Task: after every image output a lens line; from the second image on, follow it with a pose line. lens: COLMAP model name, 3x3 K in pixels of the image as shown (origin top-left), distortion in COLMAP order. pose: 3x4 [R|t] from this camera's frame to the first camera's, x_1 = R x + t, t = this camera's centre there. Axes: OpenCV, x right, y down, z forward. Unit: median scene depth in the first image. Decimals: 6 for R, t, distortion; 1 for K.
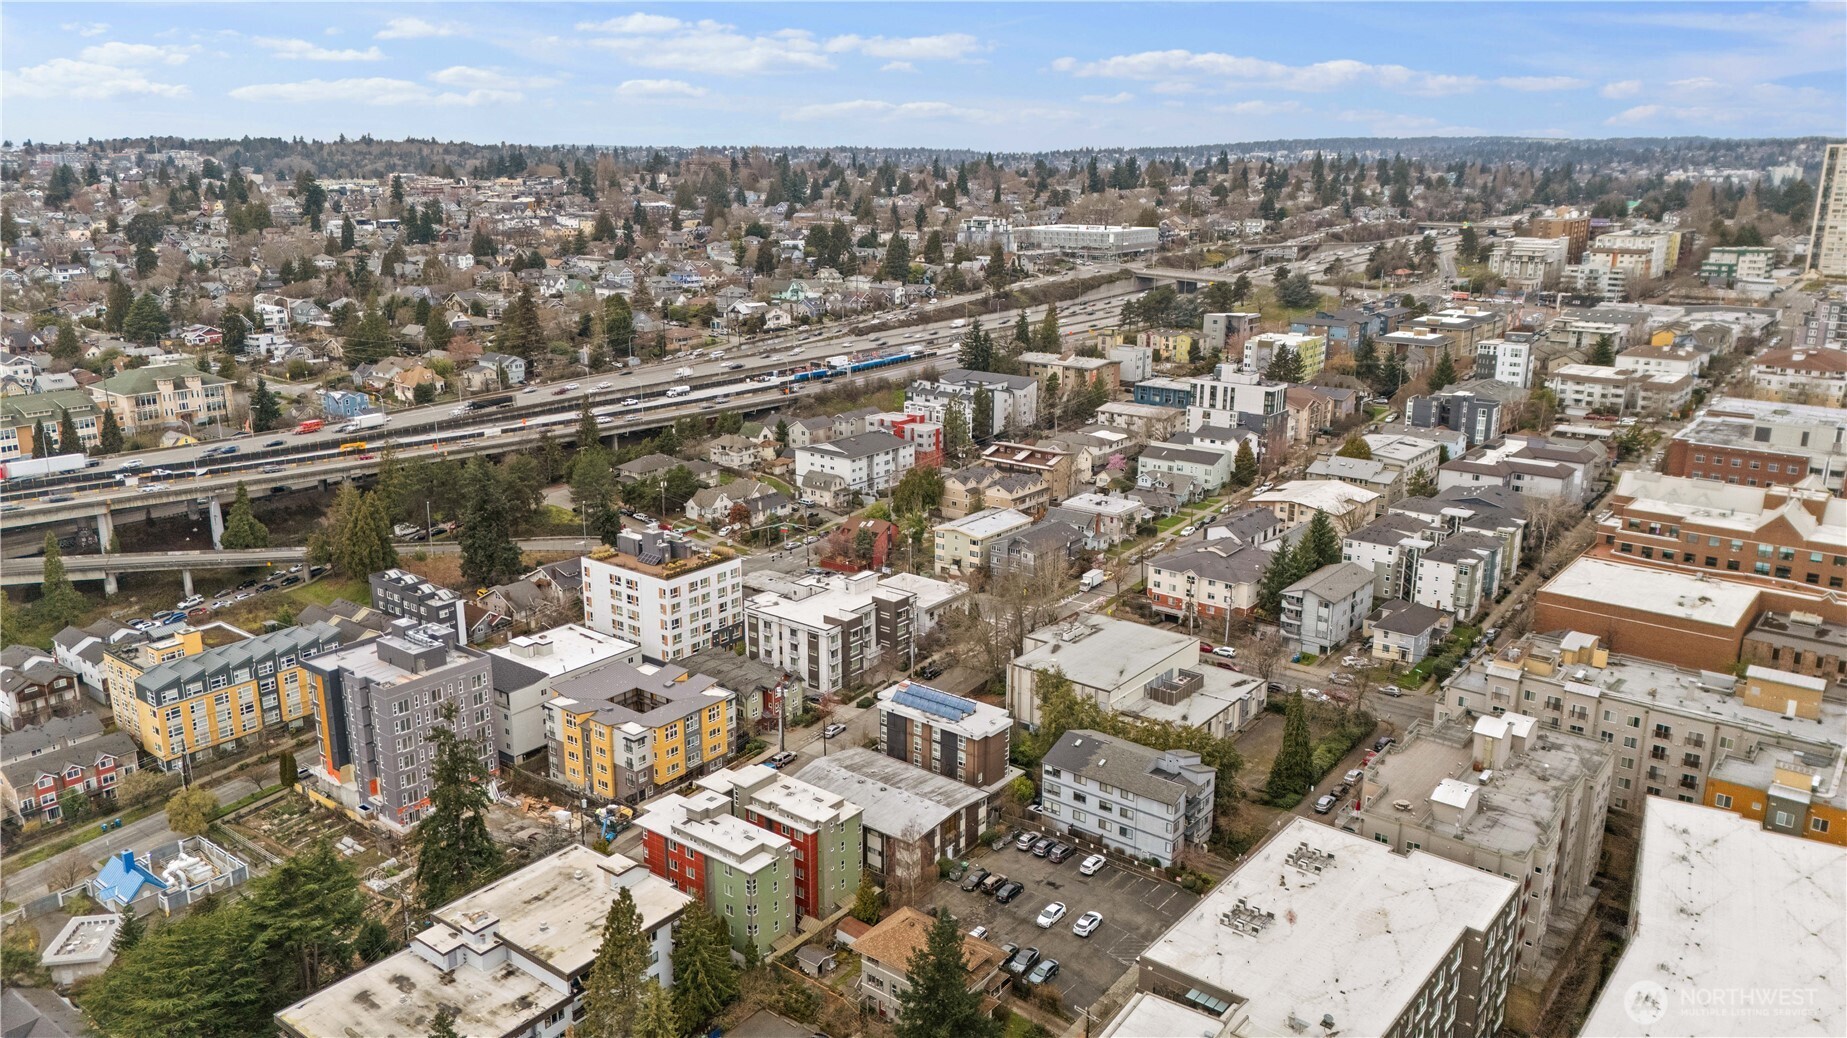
lens RADIAL K [[1342.7, 0, 918.7], [0, 1342.7, 556.6], [0, 0, 1]] dist [0.100037, -0.121697]
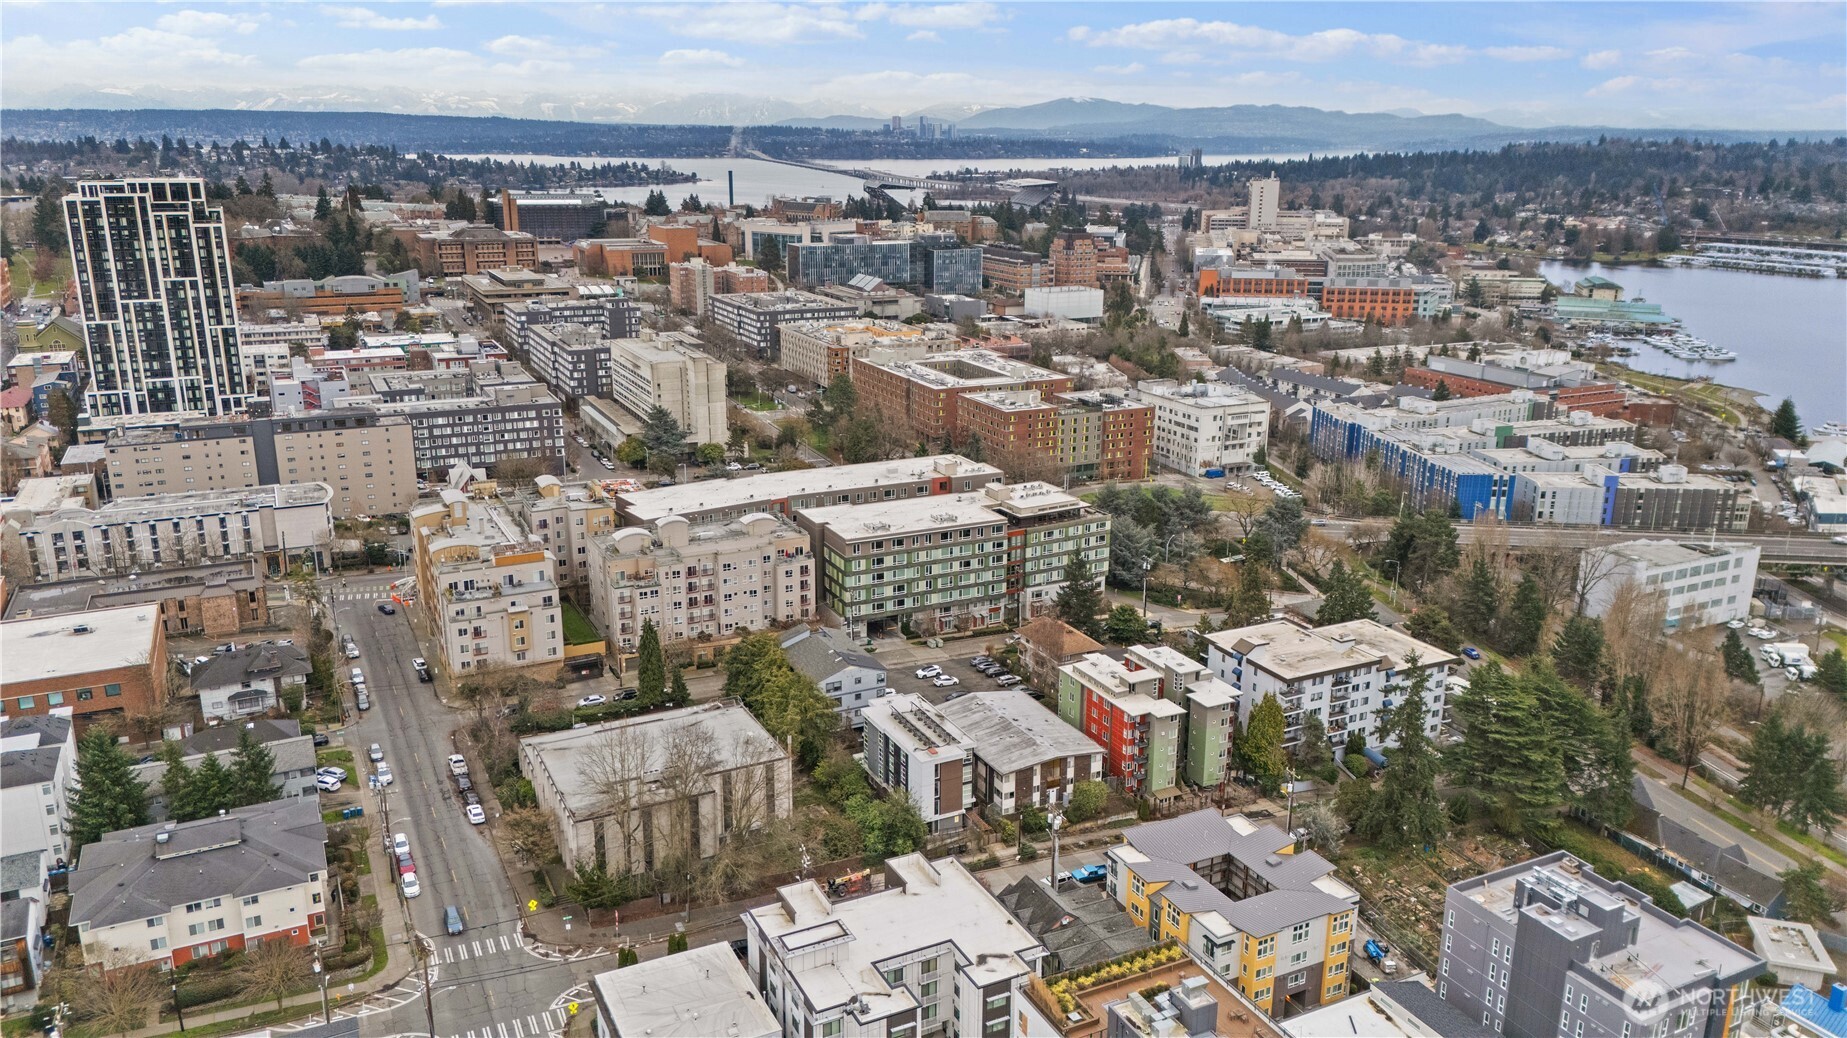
lens RADIAL K [[1344.6, 0, 926.2], [0, 1344.6, 519.9], [0, 0, 1]] dist [0.101646, -0.117721]
pose [[-0.909069, -0.123691, 0.397861, -0.293663], [0.111272, 0.848157, 0.517928, -0.419749], [-0.401511, 0.515103, -0.757270, 1.348468]]
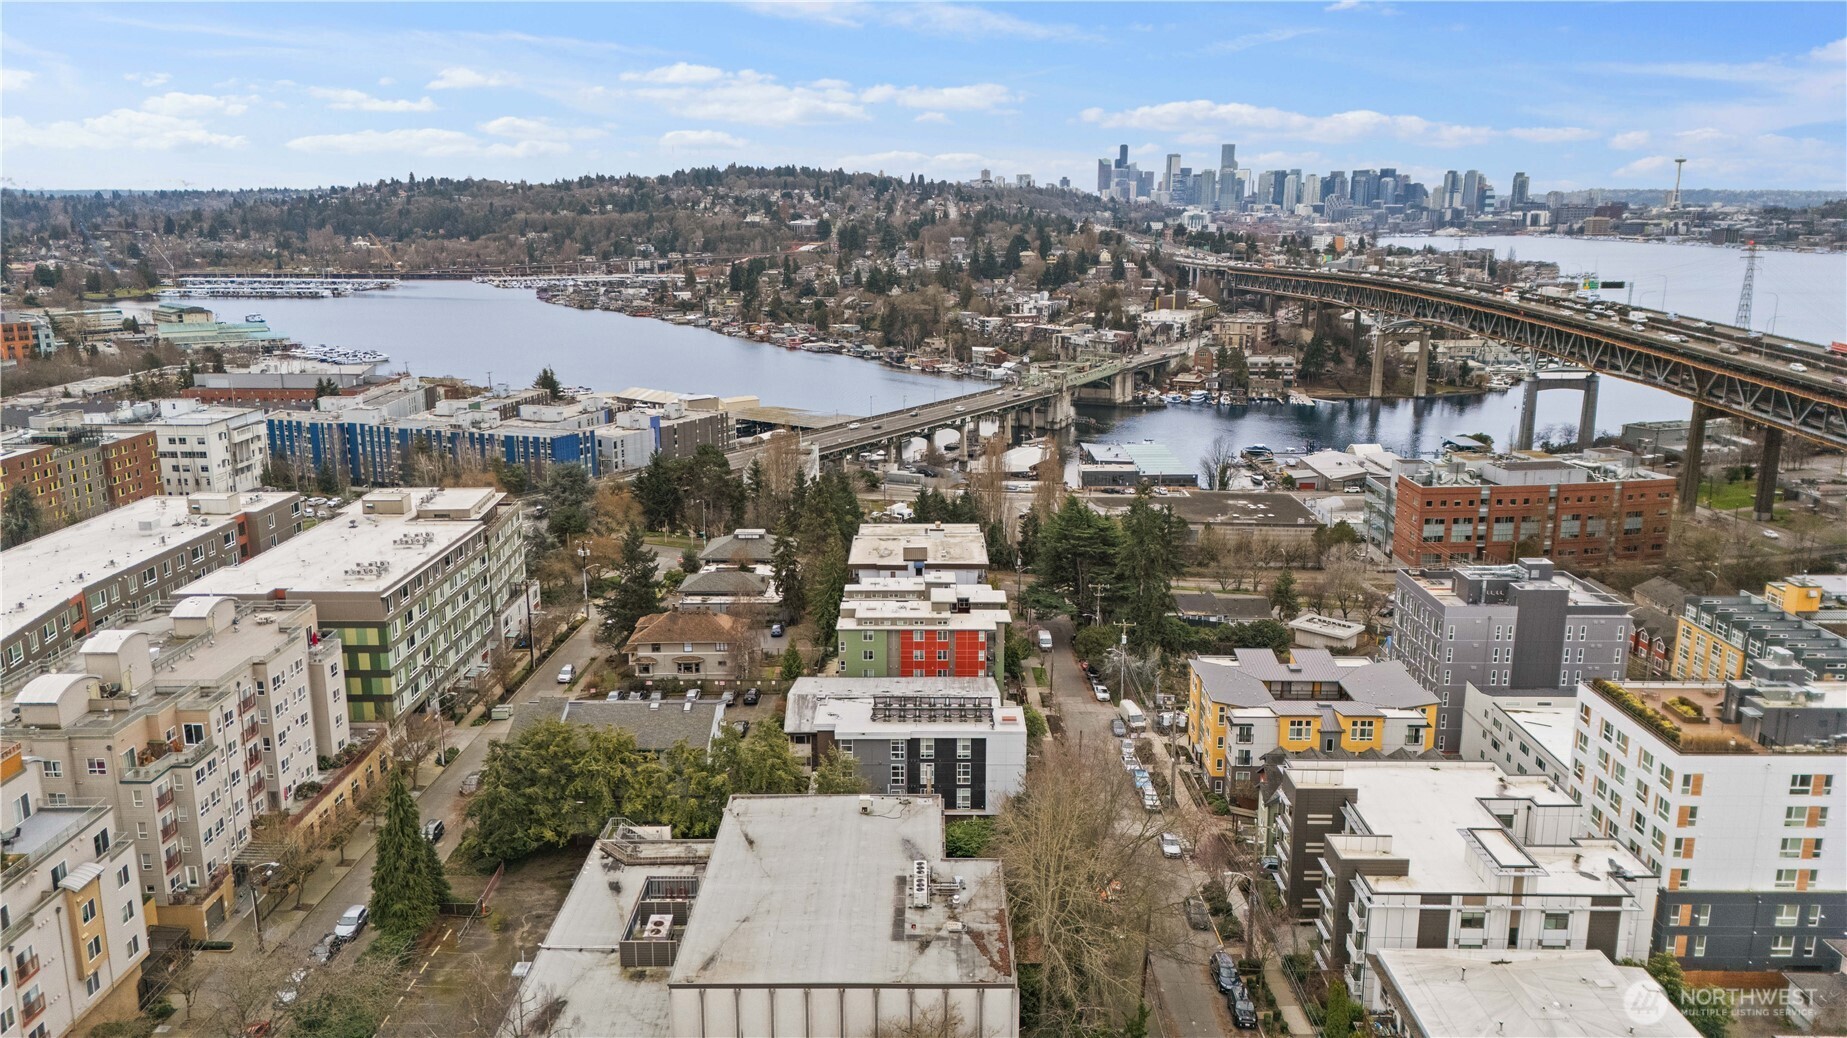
lens RADIAL K [[1344.6, 0, 926.2], [0, 1344.6, 519.9], [0, 0, 1]] dist [0.101646, -0.117721]
pose [[-0.783935, 0.143526, -0.604025, 0.344776], [-0.178786, 0.879508, 0.441023, -0.237717], [0.594543, 0.453725, -0.663817, 1.161599]]
